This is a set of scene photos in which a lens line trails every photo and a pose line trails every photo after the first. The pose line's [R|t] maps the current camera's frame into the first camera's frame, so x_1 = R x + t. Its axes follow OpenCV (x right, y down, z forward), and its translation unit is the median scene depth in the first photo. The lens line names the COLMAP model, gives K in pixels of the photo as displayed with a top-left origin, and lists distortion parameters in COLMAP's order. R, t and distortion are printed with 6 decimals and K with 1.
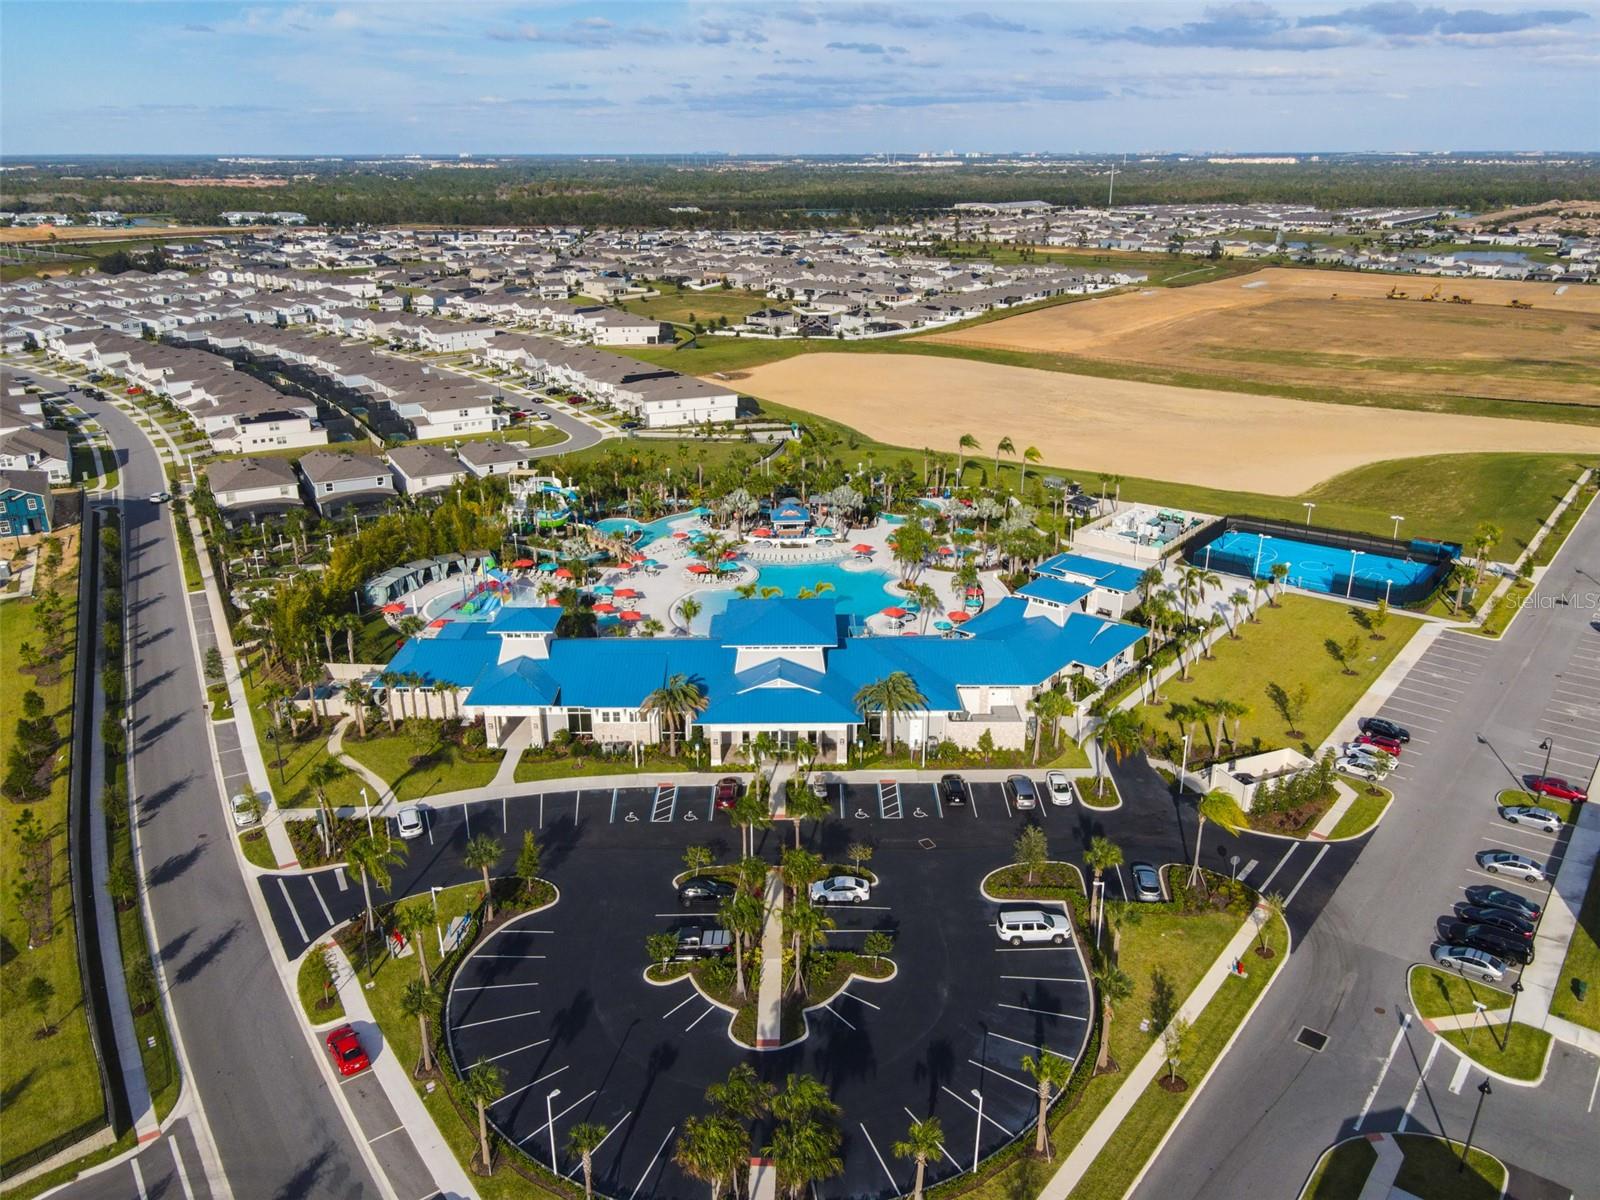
lens RADIAL K [[1193.6, 0, 805.7], [0, 1193.6, 603.2], [0, 0, 1]] dist [-0.014302, 0.039977]
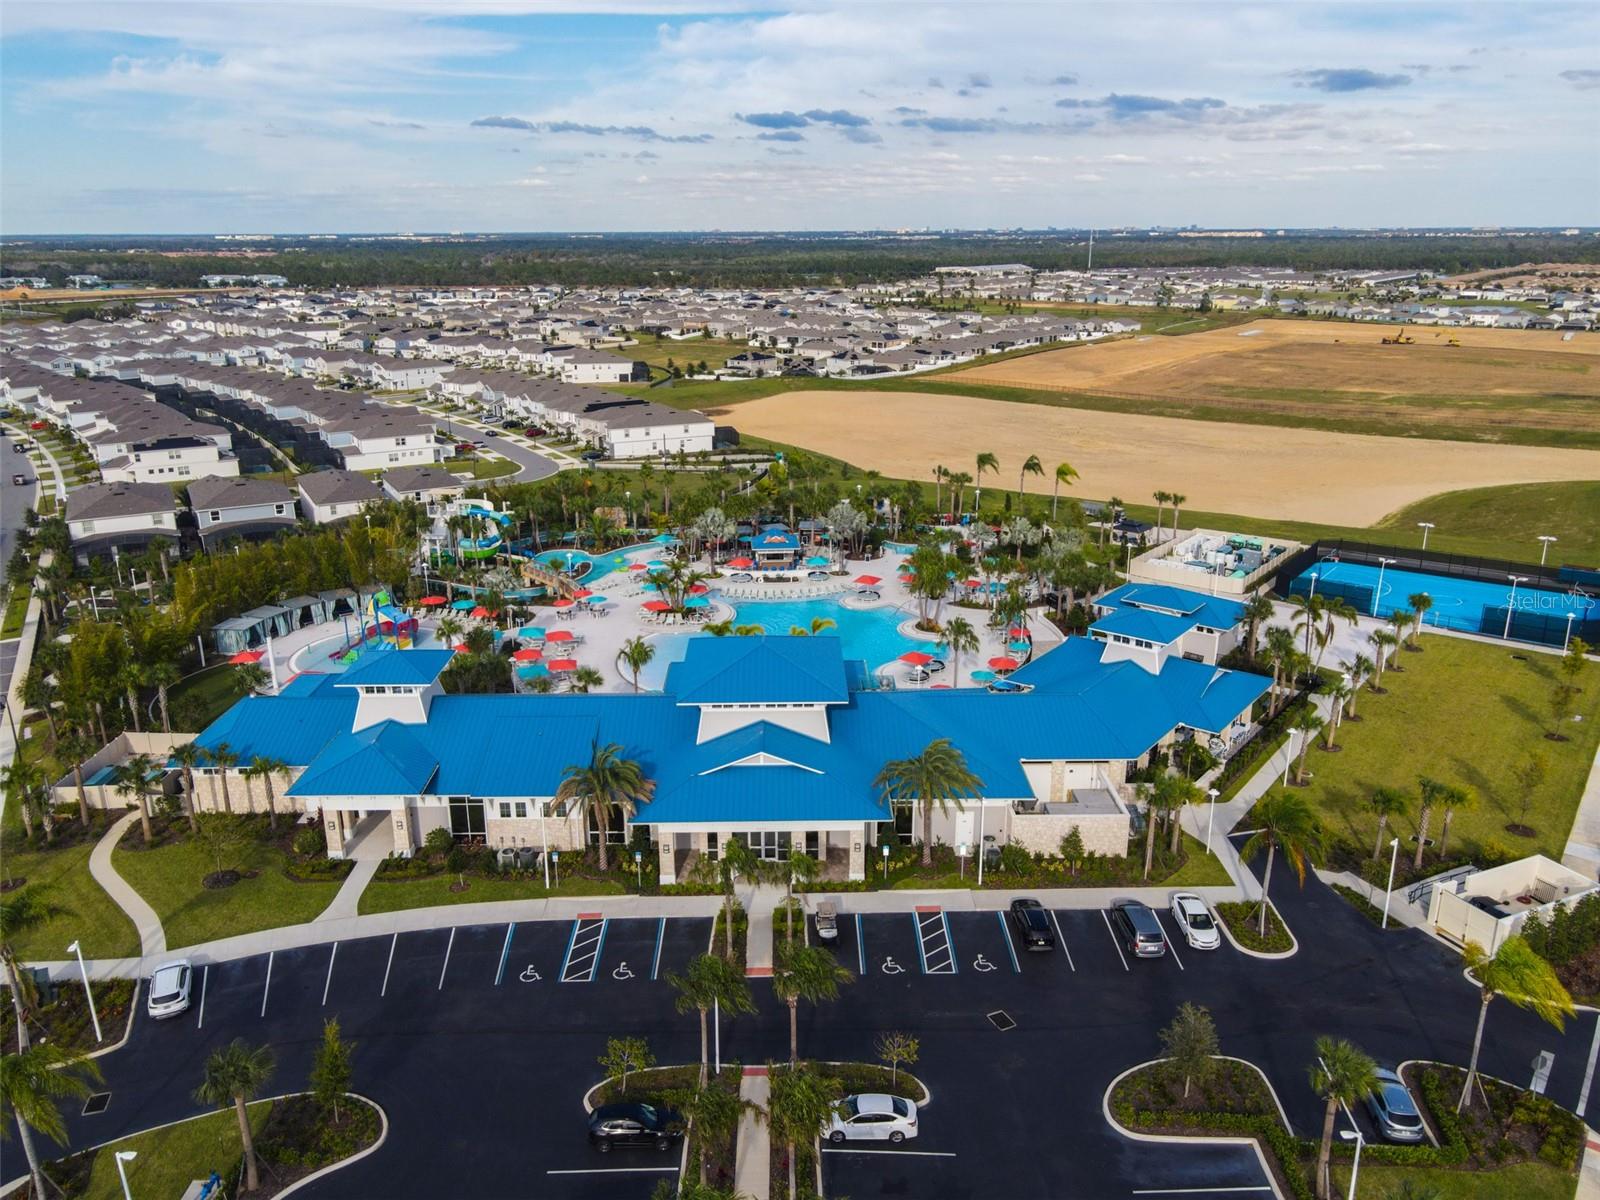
lens RADIAL K [[1178.8, 0, 796.4], [0, 1178.8, 592.7], [0, 0, 1]] dist [-0.013066, 0.040086]
pose [[0.999968, -0.004964, 0.006342, -0.003165], [0.005354, 0.997997, -0.063039, 0.007520], [-0.006016, 0.063071, 0.997991, 0.158558]]
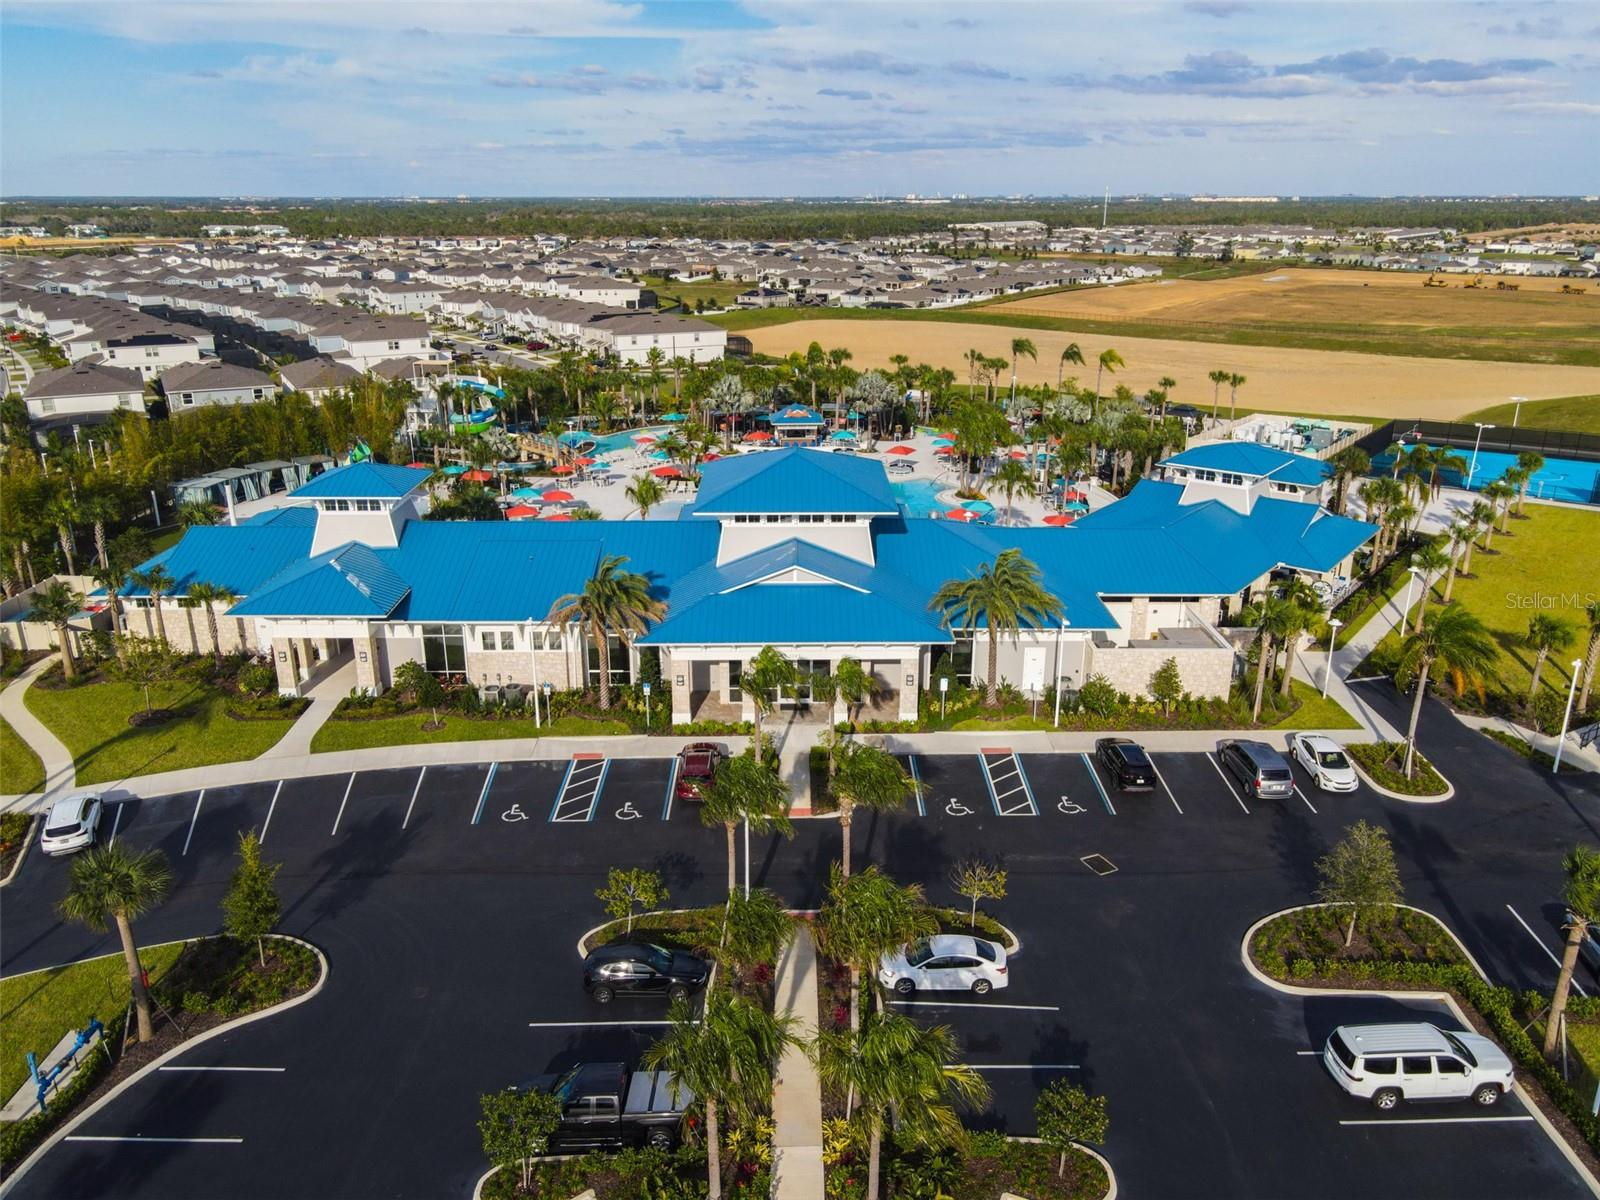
lens RADIAL K [[1178.8, 0, 796.4], [0, 1178.8, 592.7], [0, 0, 1]] dist [-0.013066, 0.040086]
pose [[0.999999, 0.001117, 0.000974, -0.010524], [-0.001080, 0.999317, -0.036934, 0.044828], [-0.001014, 0.036932, 0.999317, 0.212698]]
